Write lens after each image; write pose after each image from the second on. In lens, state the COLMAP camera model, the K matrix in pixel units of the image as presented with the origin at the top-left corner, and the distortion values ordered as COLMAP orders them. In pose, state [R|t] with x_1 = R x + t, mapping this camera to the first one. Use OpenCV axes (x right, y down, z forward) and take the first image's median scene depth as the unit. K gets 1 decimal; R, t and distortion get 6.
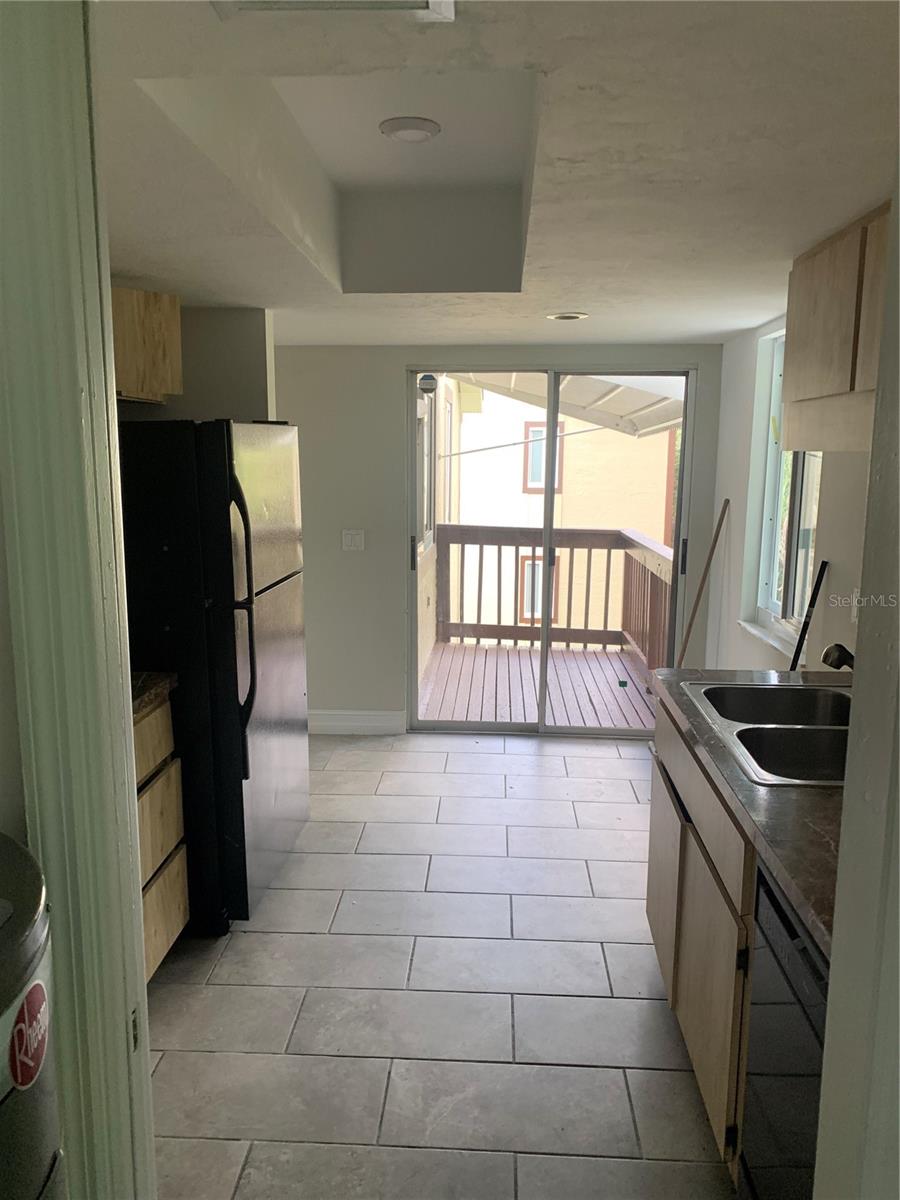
lens RADIAL K [[927.2, 0, 450.0], [0, 927.2, 600.0], [0, 0, 1]] dist [0.005359, 0.002211]
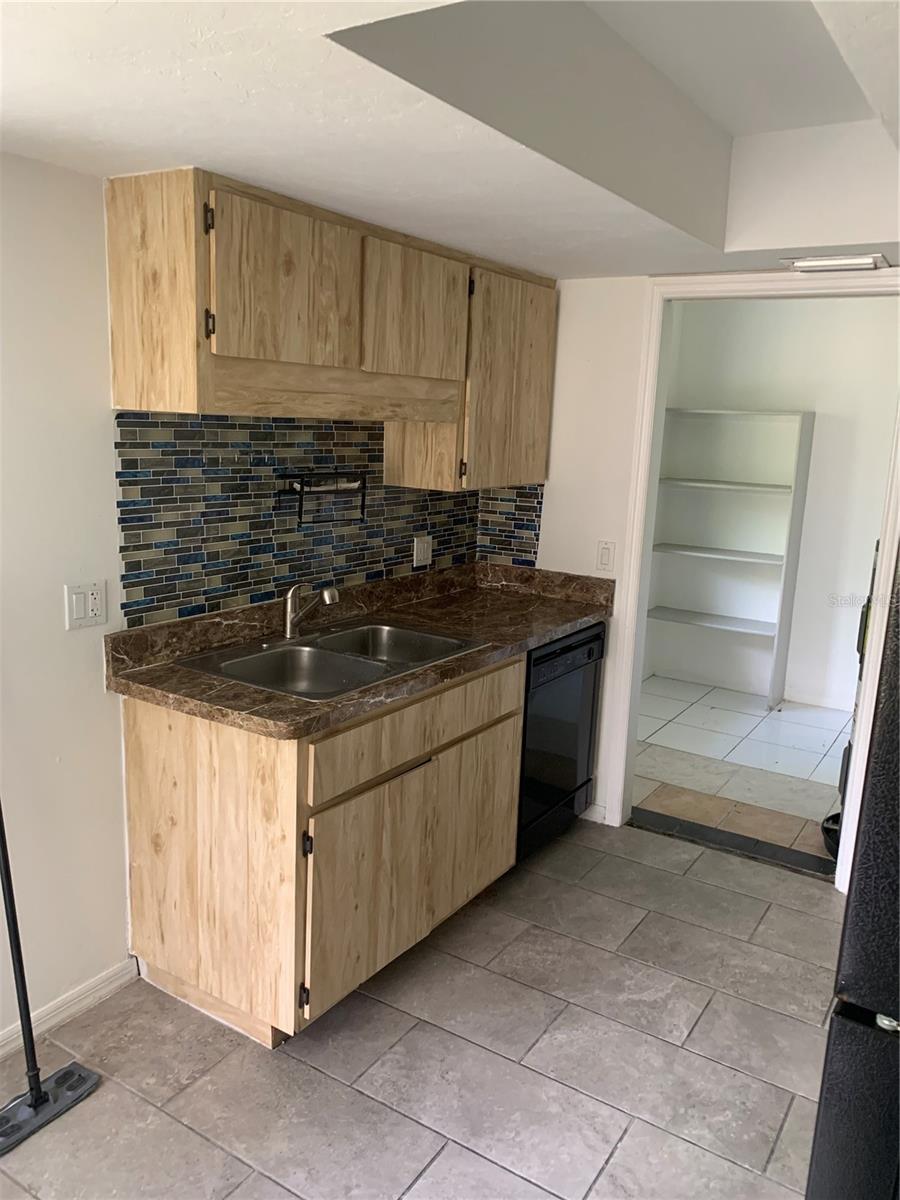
lens RADIAL K [[927.2, 0, 450.0], [0, 927.2, 600.0], [0, 0, 1]] dist [0.005359, 0.002211]
pose [[-0.867587, -0.139388, 0.477351, -0.111903], [0.031162, 0.942787, 0.331935, -0.129668], [-0.496308, 0.302858, -0.813606, 0.783779]]
